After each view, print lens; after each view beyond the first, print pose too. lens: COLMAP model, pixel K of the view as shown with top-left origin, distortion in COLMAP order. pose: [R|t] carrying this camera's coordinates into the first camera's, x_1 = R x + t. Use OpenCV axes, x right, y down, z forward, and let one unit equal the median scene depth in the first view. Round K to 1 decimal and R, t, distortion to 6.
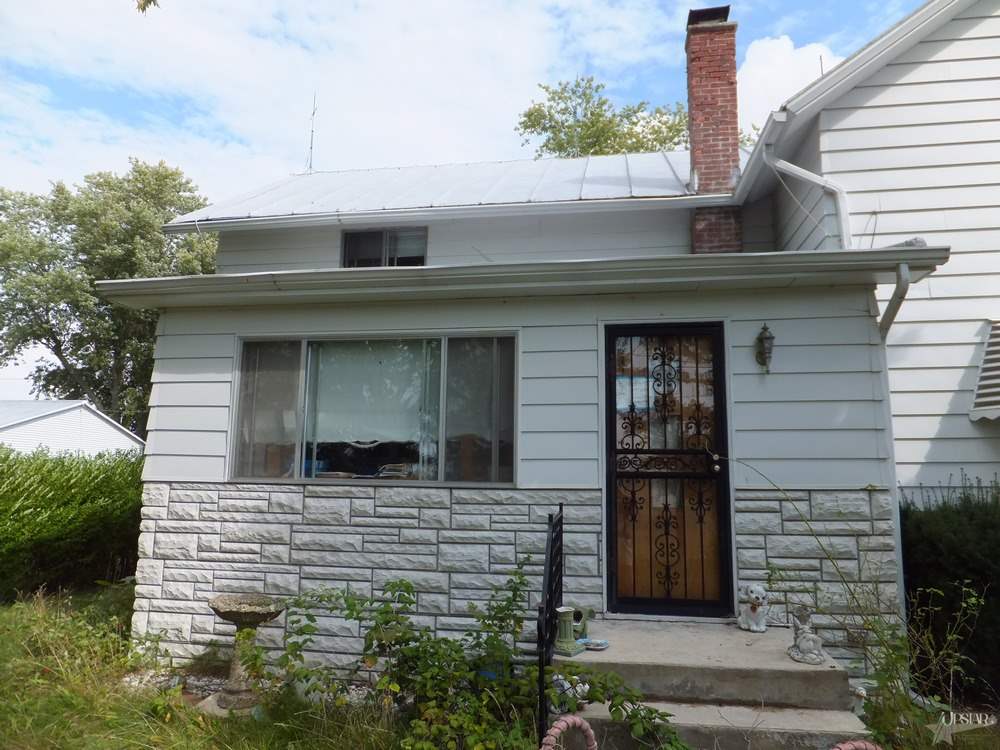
lens RADIAL K [[697.2, 0, 484.9], [0, 697.2, 389.4], [0, 0, 1]] dist [-0.025829, 0.044018]
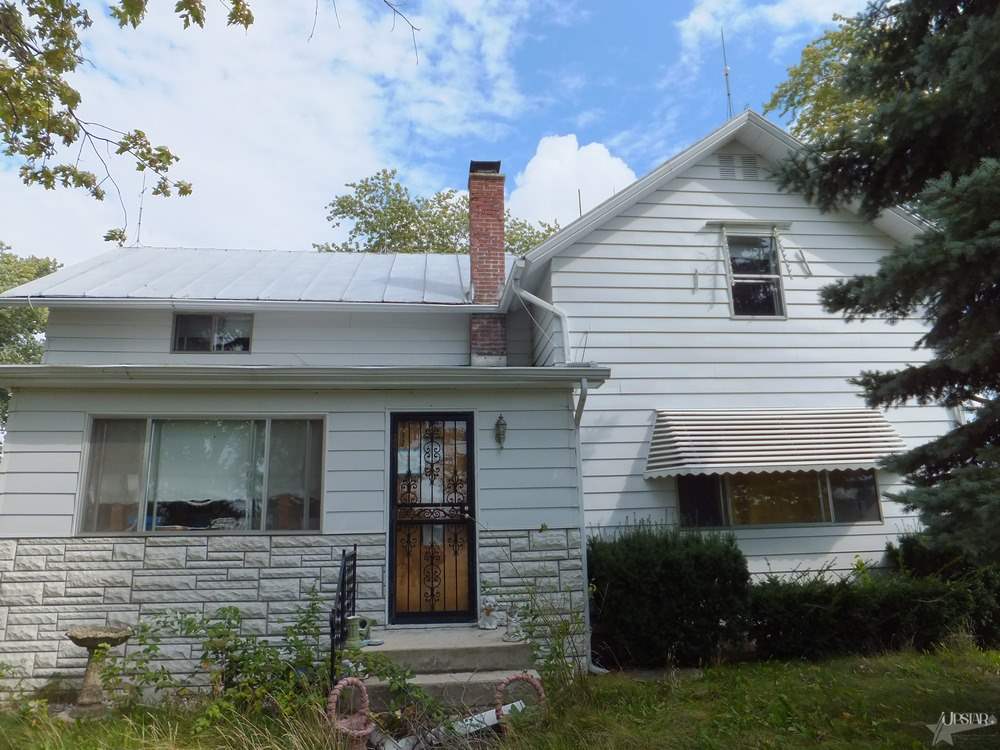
lens RADIAL K [[697.2, 0, 484.9], [0, 697.2, 389.4], [0, 0, 1]] dist [-0.025829, 0.044018]
pose [[0.967254, 0.024092, 0.252666, 0.003436], [-0.005074, 0.997121, -0.075653, -0.033031], [-0.253761, 0.071893, 0.964591, -0.358821]]
